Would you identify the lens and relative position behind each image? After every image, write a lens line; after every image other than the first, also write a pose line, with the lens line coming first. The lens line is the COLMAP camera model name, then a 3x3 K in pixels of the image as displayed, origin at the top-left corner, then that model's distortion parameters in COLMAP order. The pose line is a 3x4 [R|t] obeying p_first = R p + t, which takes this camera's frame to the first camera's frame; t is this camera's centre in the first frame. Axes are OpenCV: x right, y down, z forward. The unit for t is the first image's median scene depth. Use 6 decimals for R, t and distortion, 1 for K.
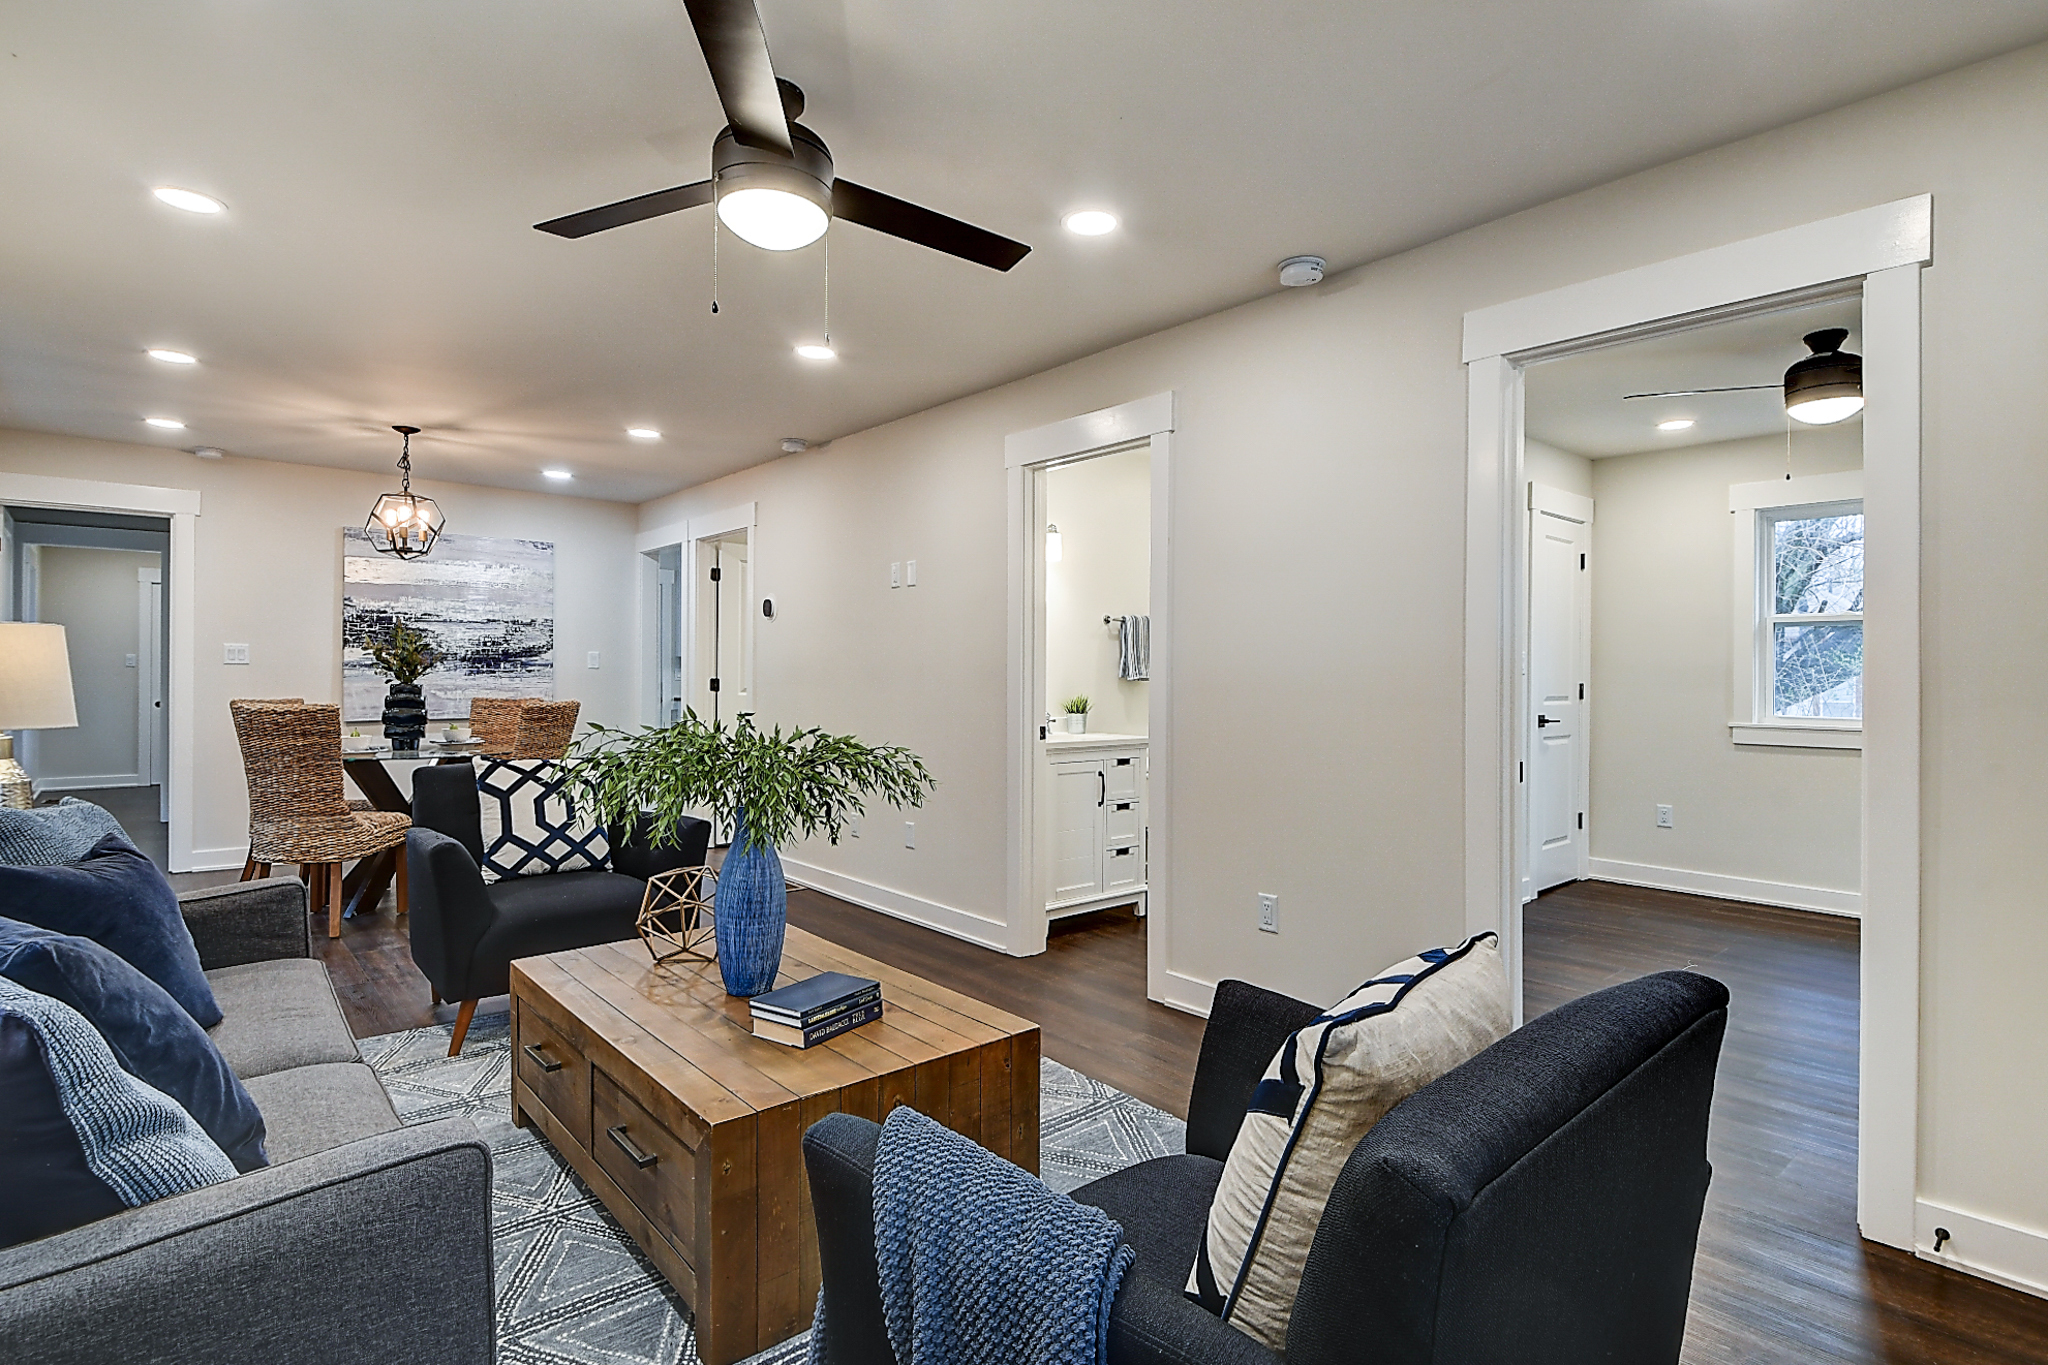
lens RADIAL K [[1024.6, 0, 1042.2], [0, 1024.6, 681.0], [0, 0, 1]] dist [0.016710, -0.015635]
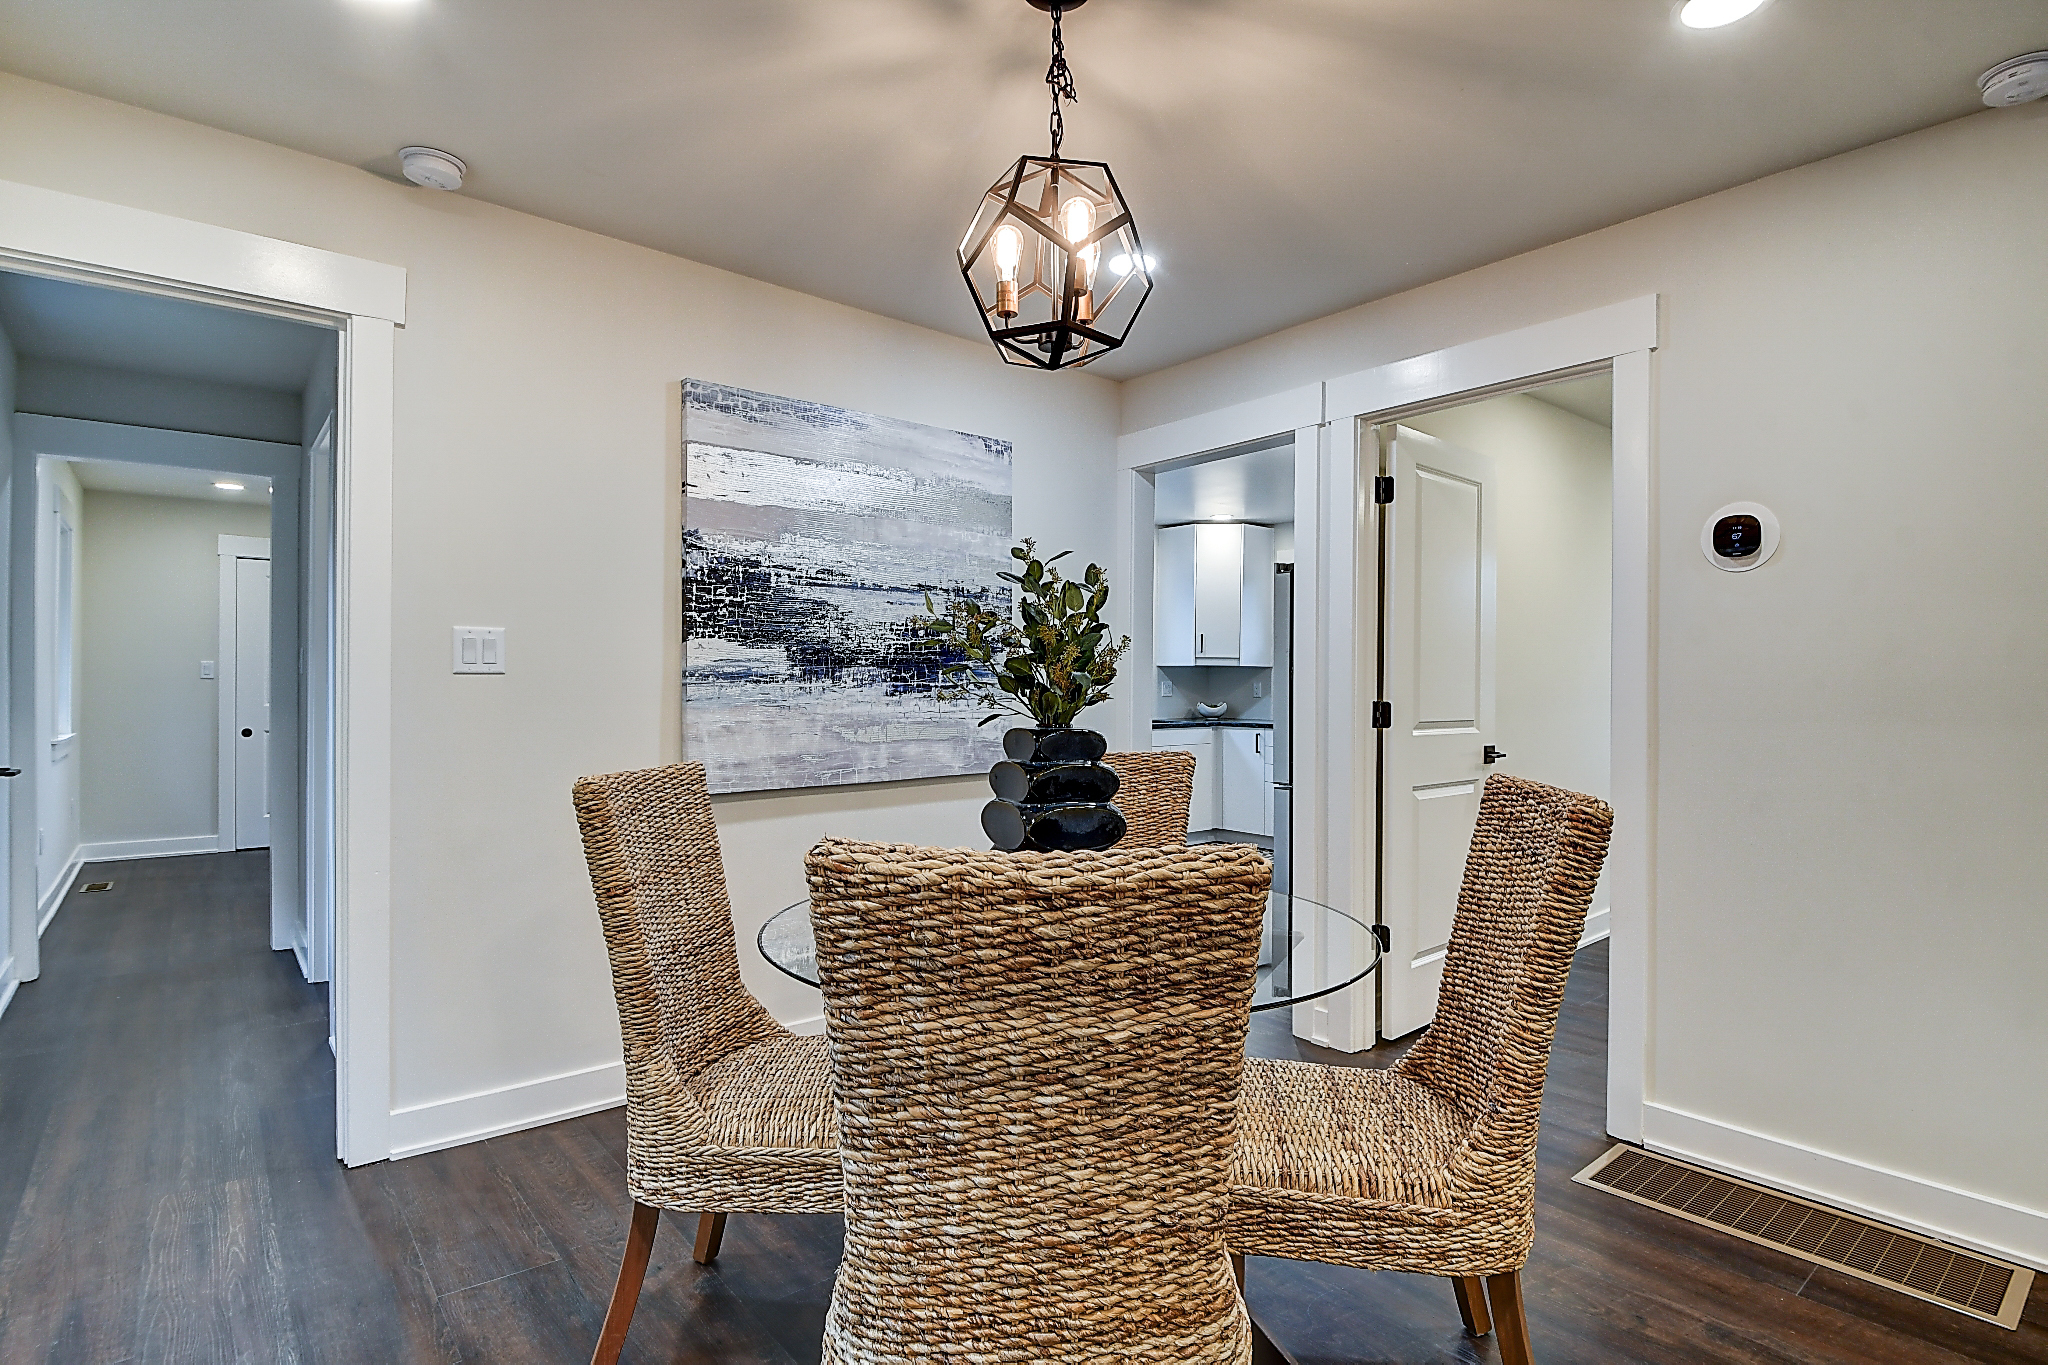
lens RADIAL K [[1005.6, 0, 1024.0], [0, 1005.6, 682.5], [0, 0, 1]] dist [-0.002771, -0.000525]
pose [[0.999554, -0.003508, -0.029666, -0.611518], [0.003206, 0.999943, -0.010206, -0.008351], [0.029700, 0.010107, 0.999508, 0.656769]]
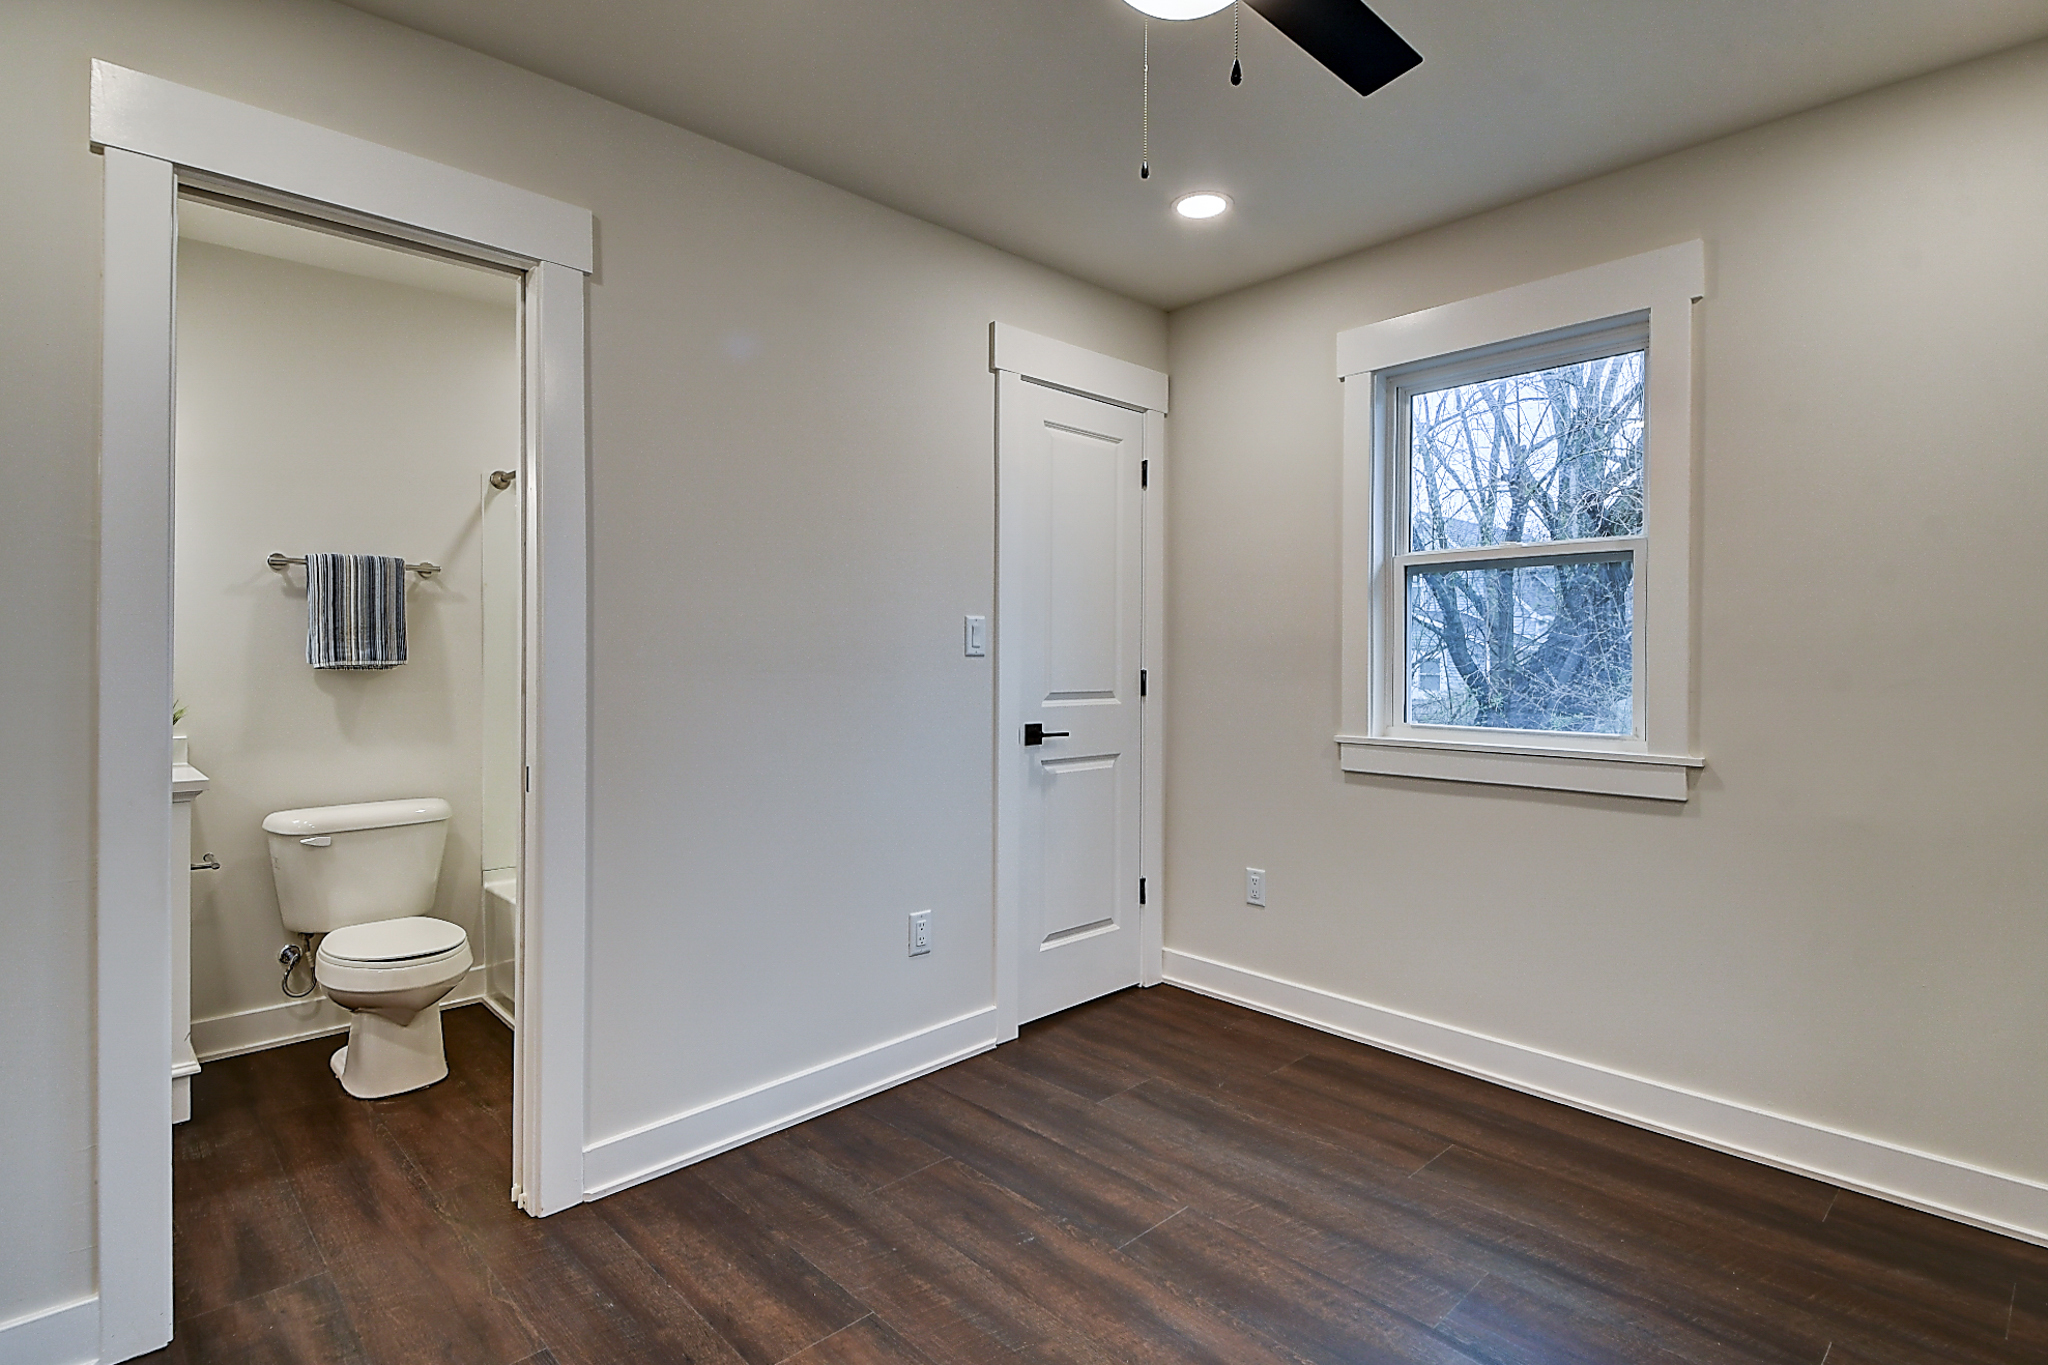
lens RADIAL K [[982.9, 0, 1032.0], [0, 982.9, 666.8], [0, 0, 1]] dist [0.001931, -0.000026]
pose [[0.999052, -0.004776, 0.043265, 0.472074], [0.004923, 0.999982, -0.003282, 0.002197], [-0.043249, 0.003492, 0.999058, 0.447152]]
